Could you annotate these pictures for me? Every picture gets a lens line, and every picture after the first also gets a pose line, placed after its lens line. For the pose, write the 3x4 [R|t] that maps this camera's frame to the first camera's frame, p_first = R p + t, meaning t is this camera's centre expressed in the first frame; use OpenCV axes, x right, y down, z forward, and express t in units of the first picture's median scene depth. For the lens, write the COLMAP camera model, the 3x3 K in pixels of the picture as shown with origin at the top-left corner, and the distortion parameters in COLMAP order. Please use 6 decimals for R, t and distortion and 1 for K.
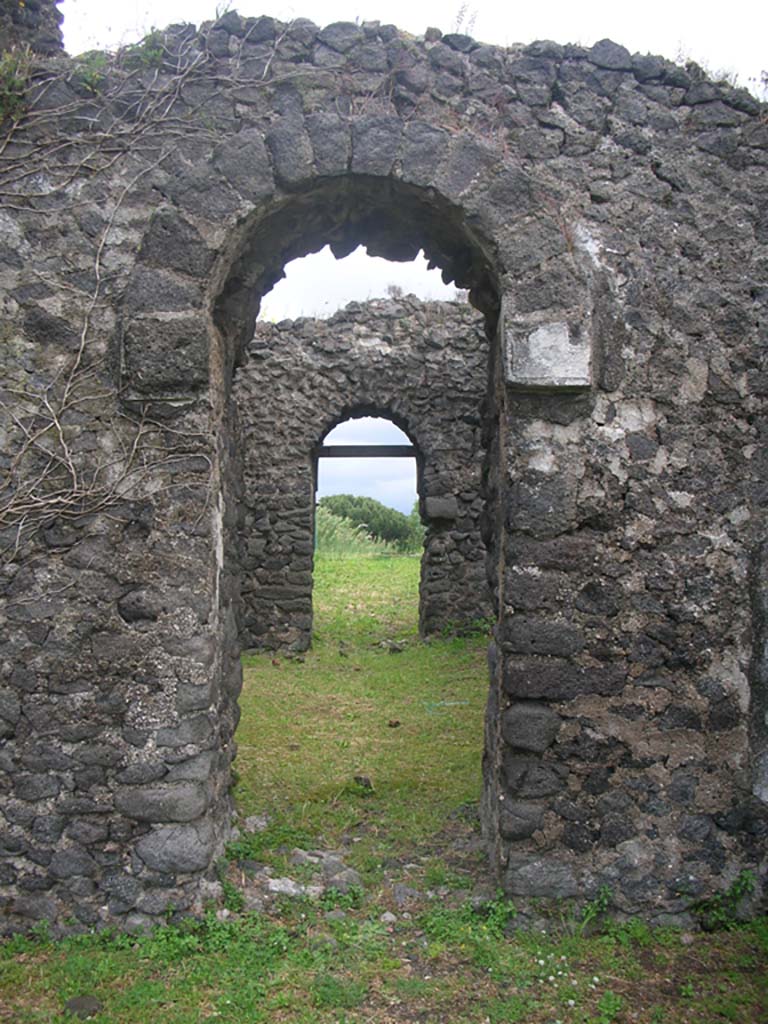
lens RADIAL K [[1043.5, 0, 388.8], [0, 1043.5, 516.0], [0, 0, 1]] dist [-0.146677, 0.000000]
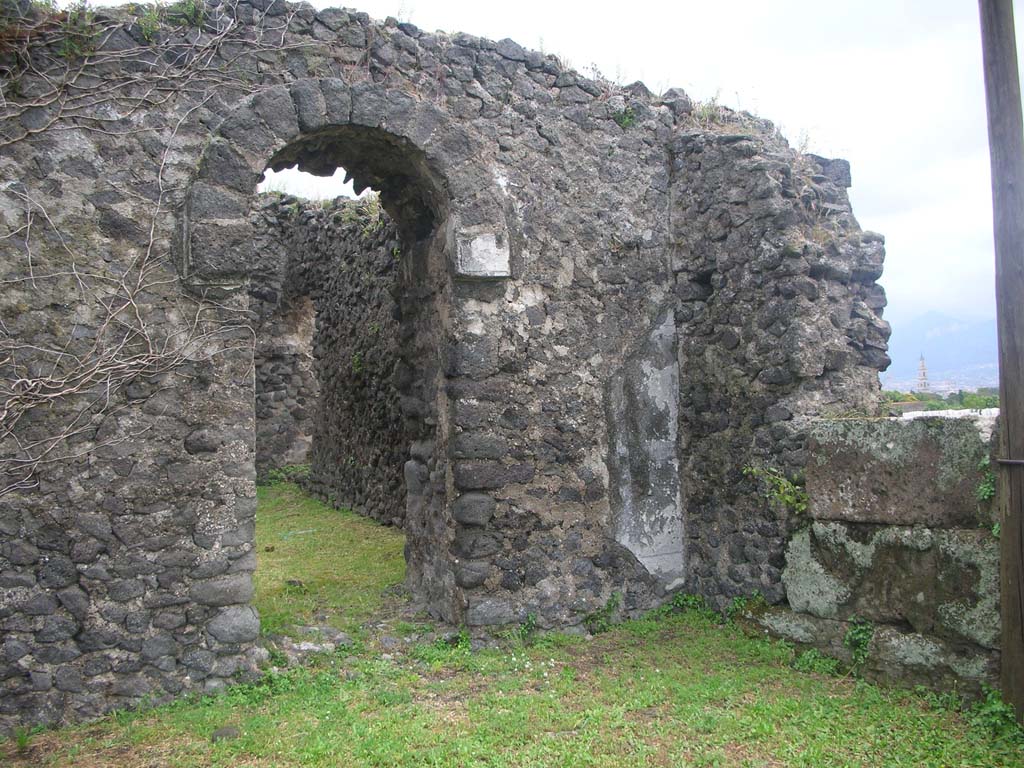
lens RADIAL K [[1043.5, 0, 509.6], [0, 1043.5, 374.2], [0, 0, 1]] dist [-0.146677, 0.000000]
pose [[0.897097, -0.031588, 0.440704, -0.464345], [0.036441, 0.999333, -0.002551, 0.019527], [-0.440329, 0.018348, 0.897649, -0.344213]]
